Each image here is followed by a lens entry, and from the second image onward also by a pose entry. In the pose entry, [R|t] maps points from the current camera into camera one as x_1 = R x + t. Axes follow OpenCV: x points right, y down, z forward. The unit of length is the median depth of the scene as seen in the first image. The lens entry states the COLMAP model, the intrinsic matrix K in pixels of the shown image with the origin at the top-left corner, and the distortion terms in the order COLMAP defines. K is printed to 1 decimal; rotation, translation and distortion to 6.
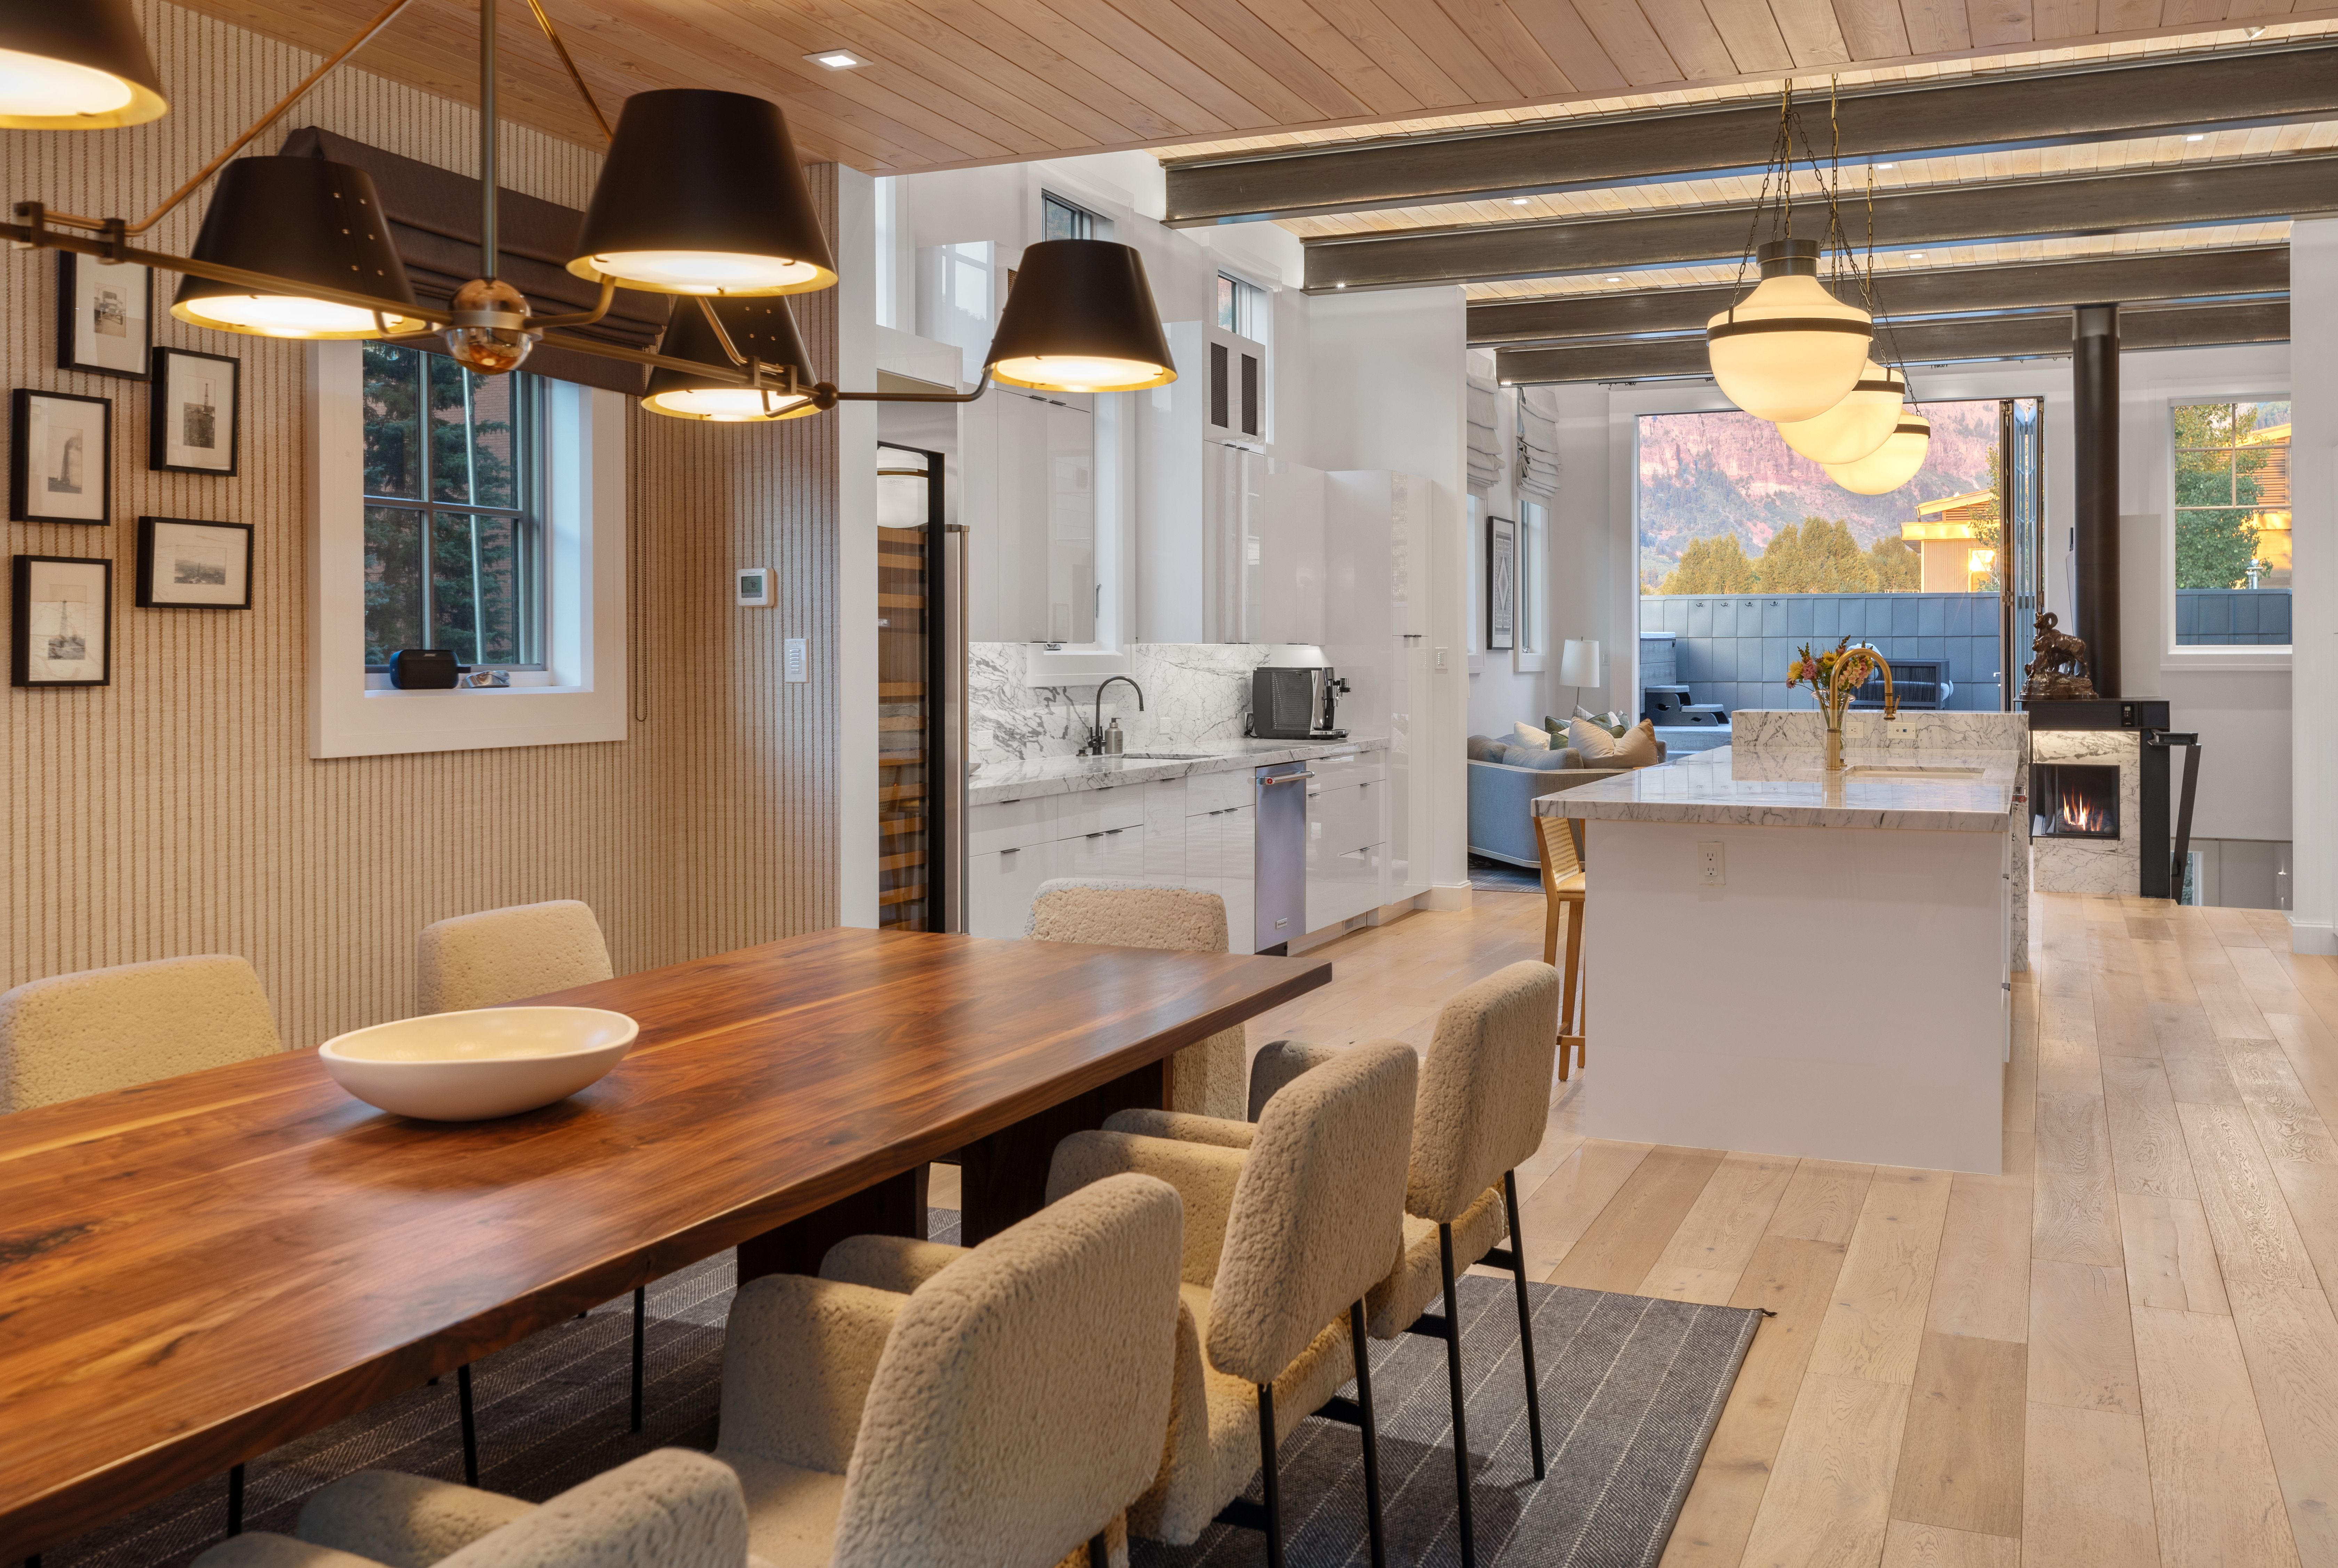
lens RADIAL K [[2058.7, 0, 1154.7], [0, 2058.7, 664.2], [0, 0, 1]] dist [0.018141, 0.006537]
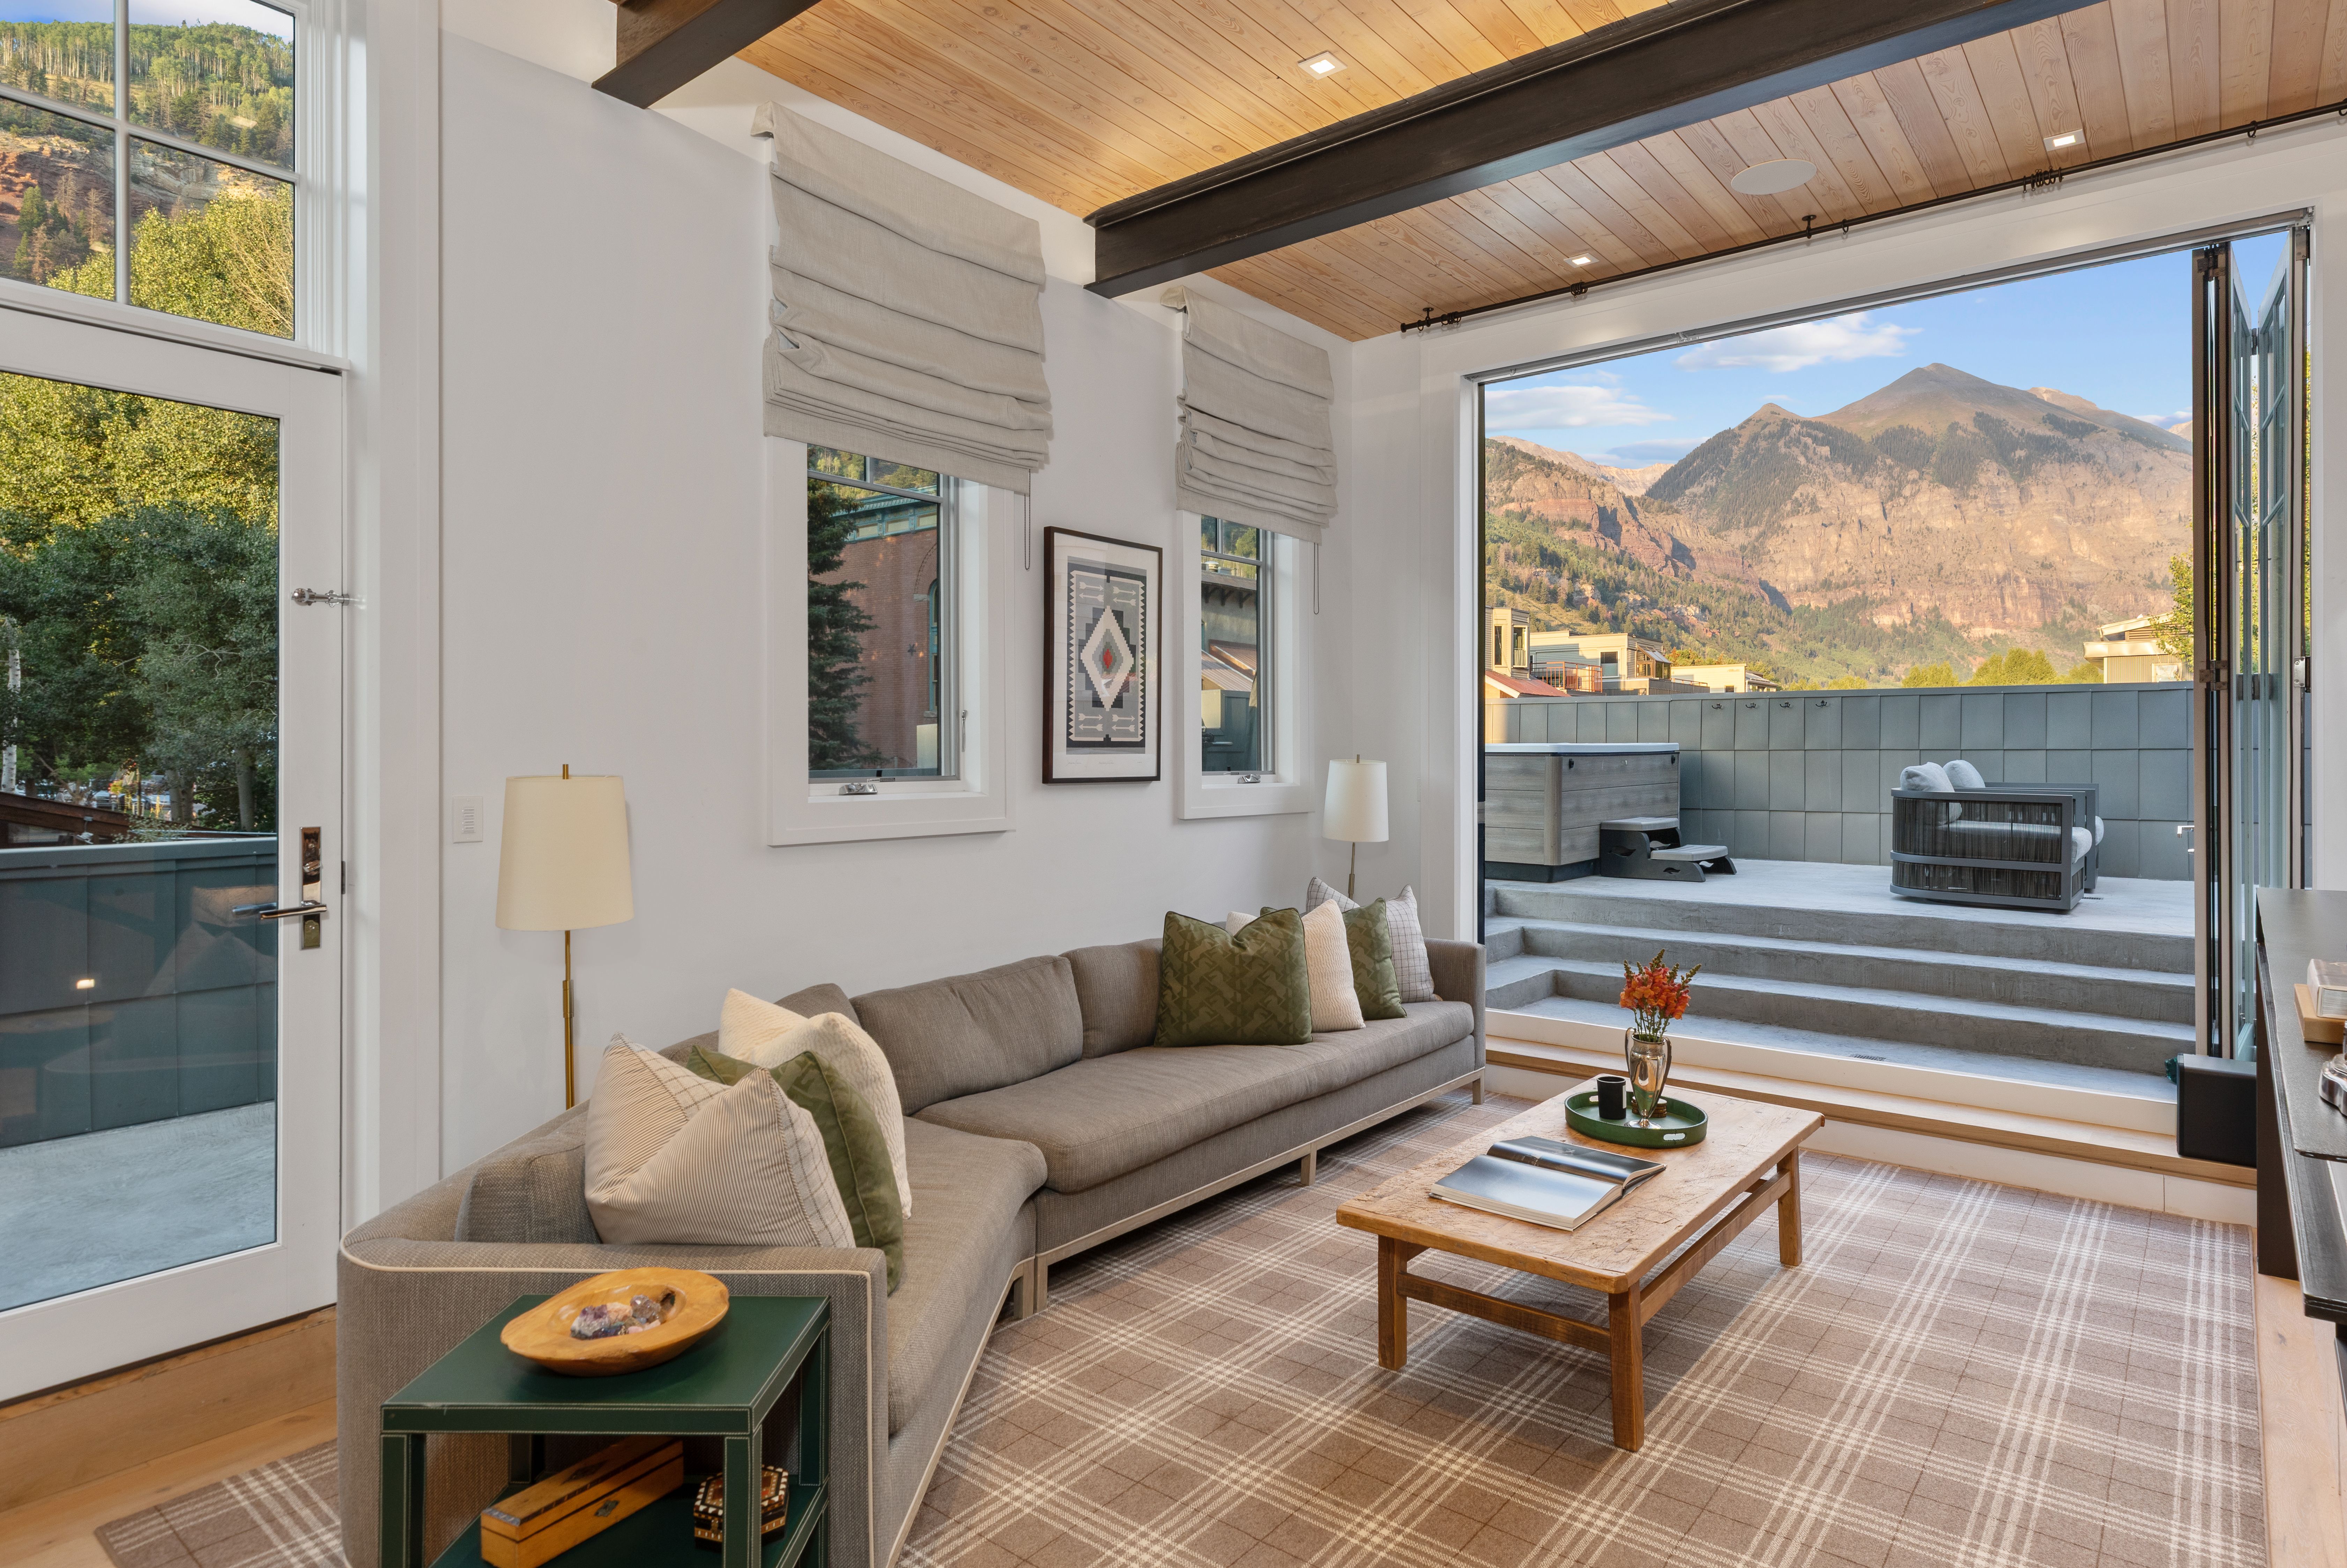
lens RADIAL K [[1287.8, 0, 1163.3], [0, 1287.8, 752.5], [0, 0, 1]] dist [0.000564, -0.000404]
pose [[0.960624, 0.002621, -0.277841, 0.073937], [-0.003654, 0.999988, -0.003202, -0.003627], [0.277829, 0.004091, 0.960622, 0.182012]]
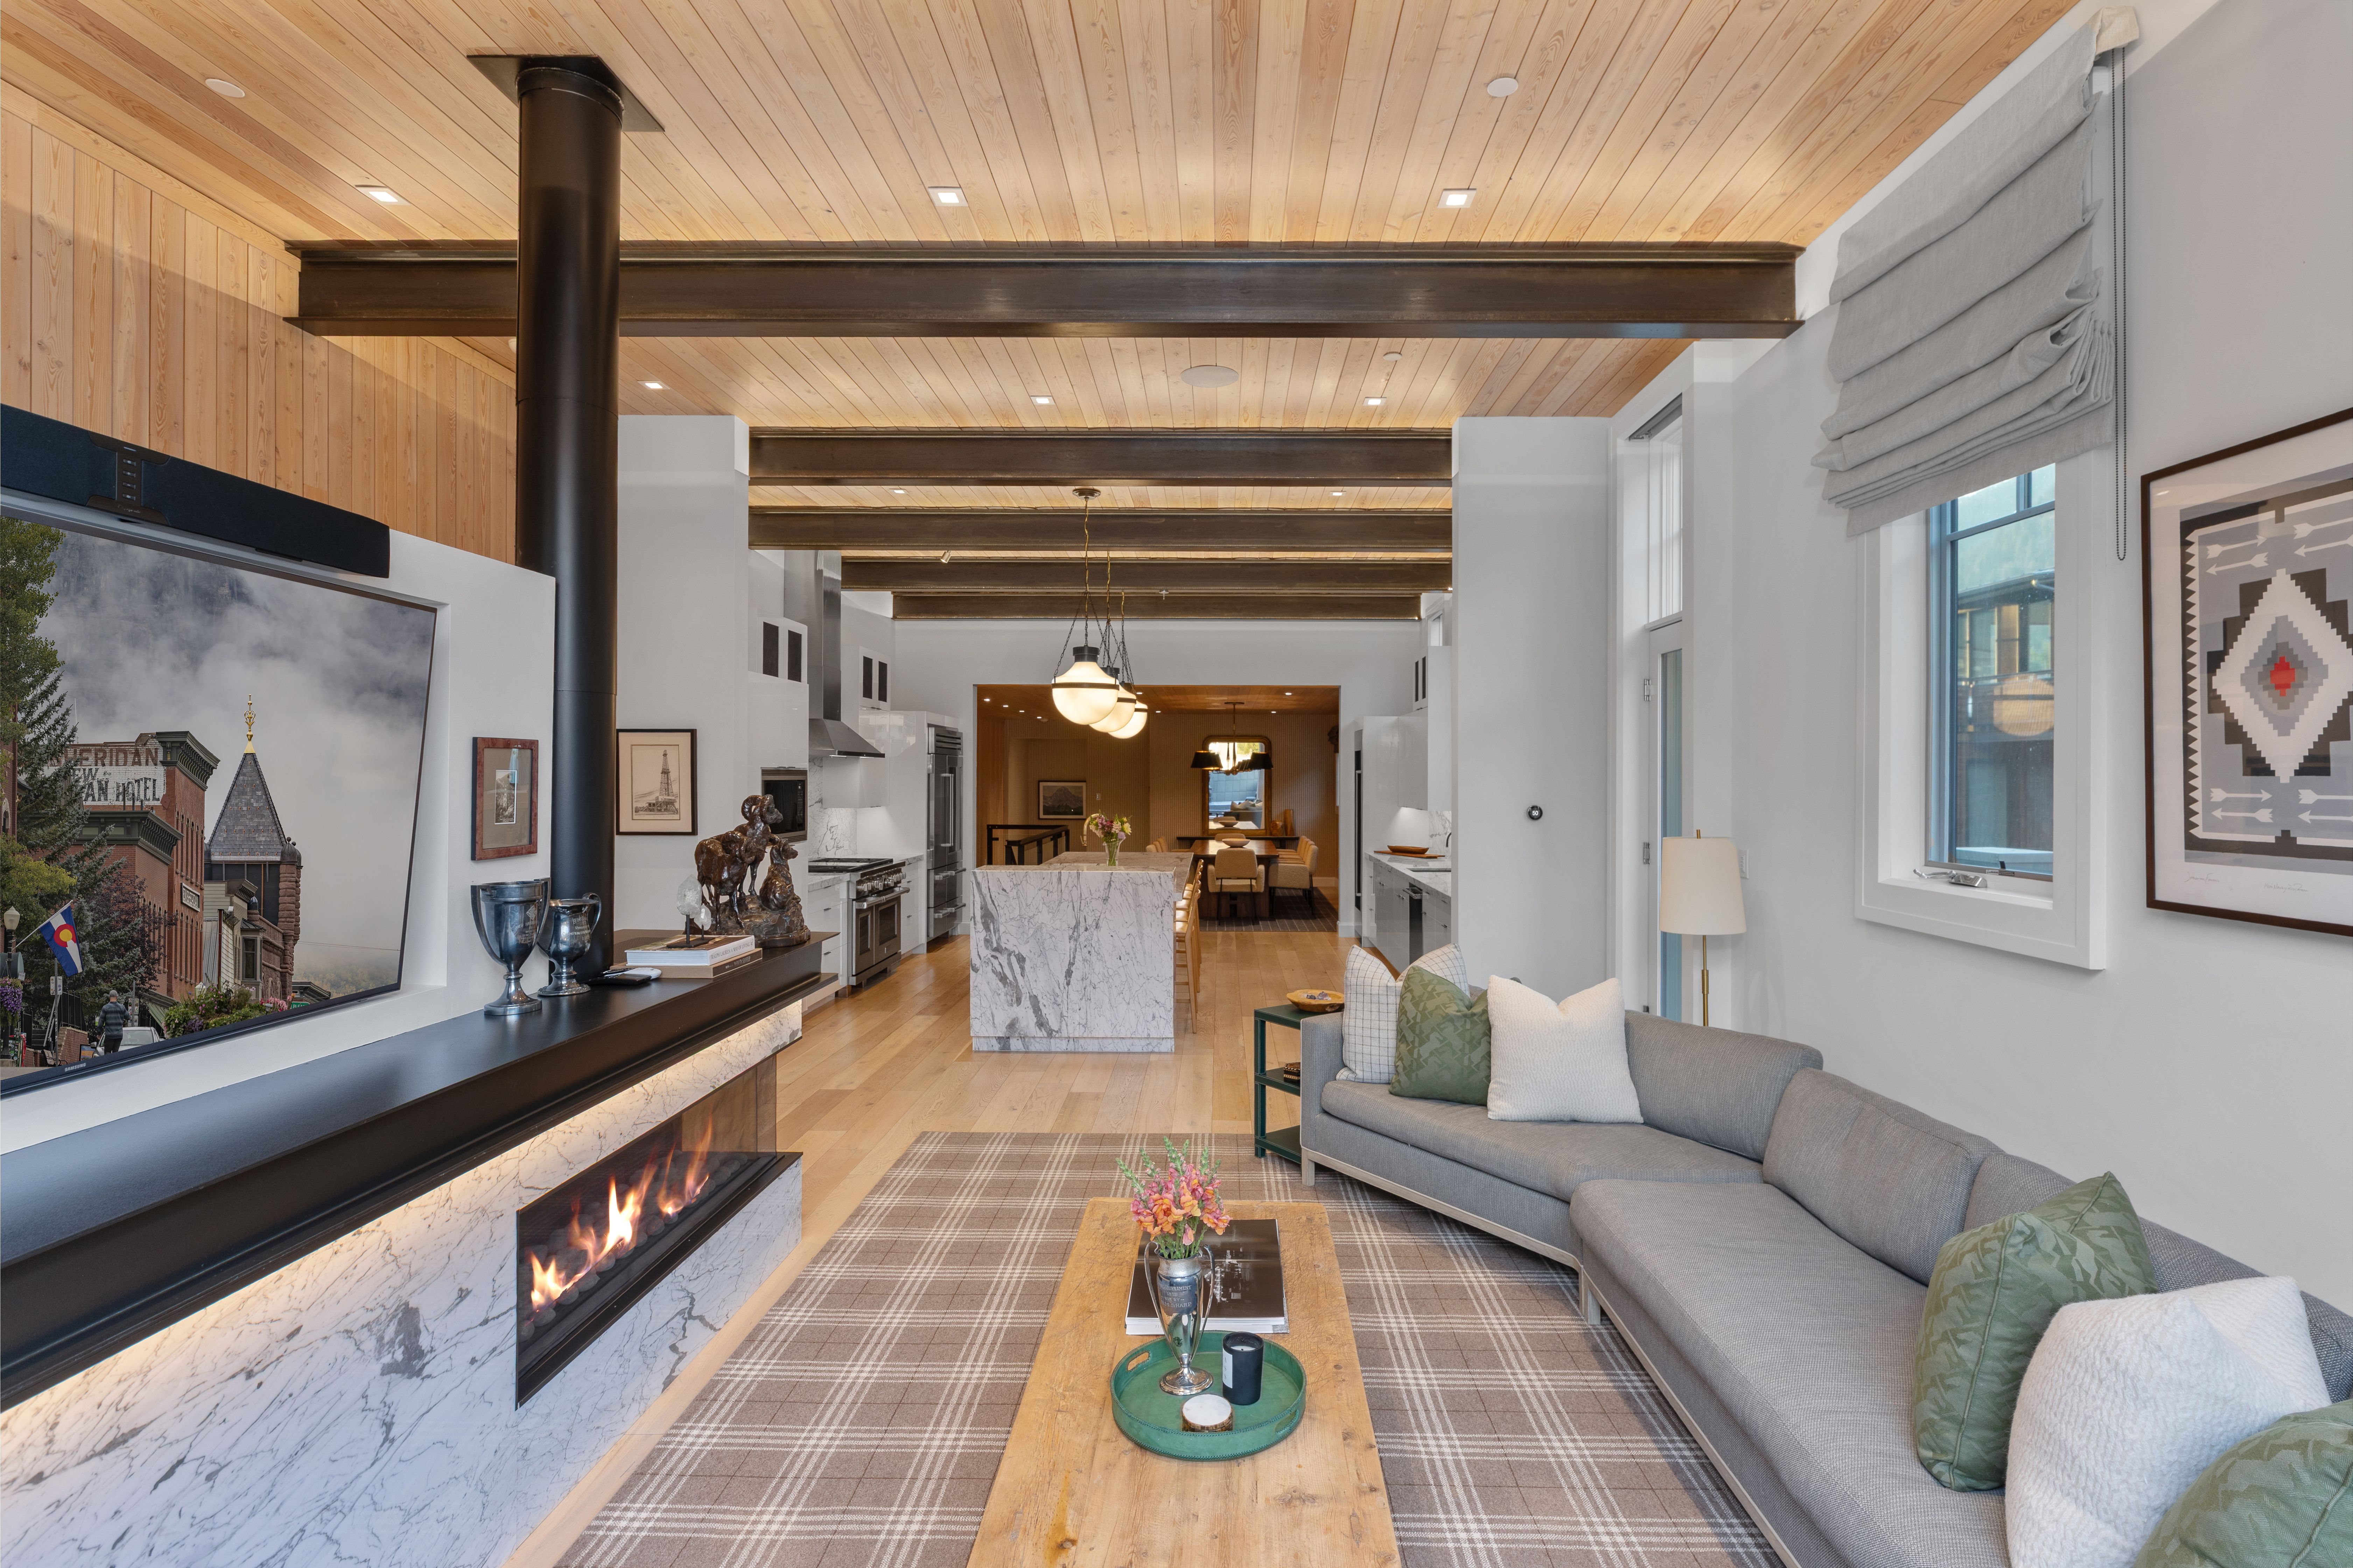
lens RADIAL K [[1178.7, 0, 1180.8], [0, 1178.7, 774.5], [0, 0, 1]] dist [0.000933, 0.000062]
pose [[-0.928764, -0.002900, -0.370661, 0.095033], [-0.004295, 0.999986, 0.002939, -0.006974], [0.370648, 0.004321, -0.928764, 0.288961]]
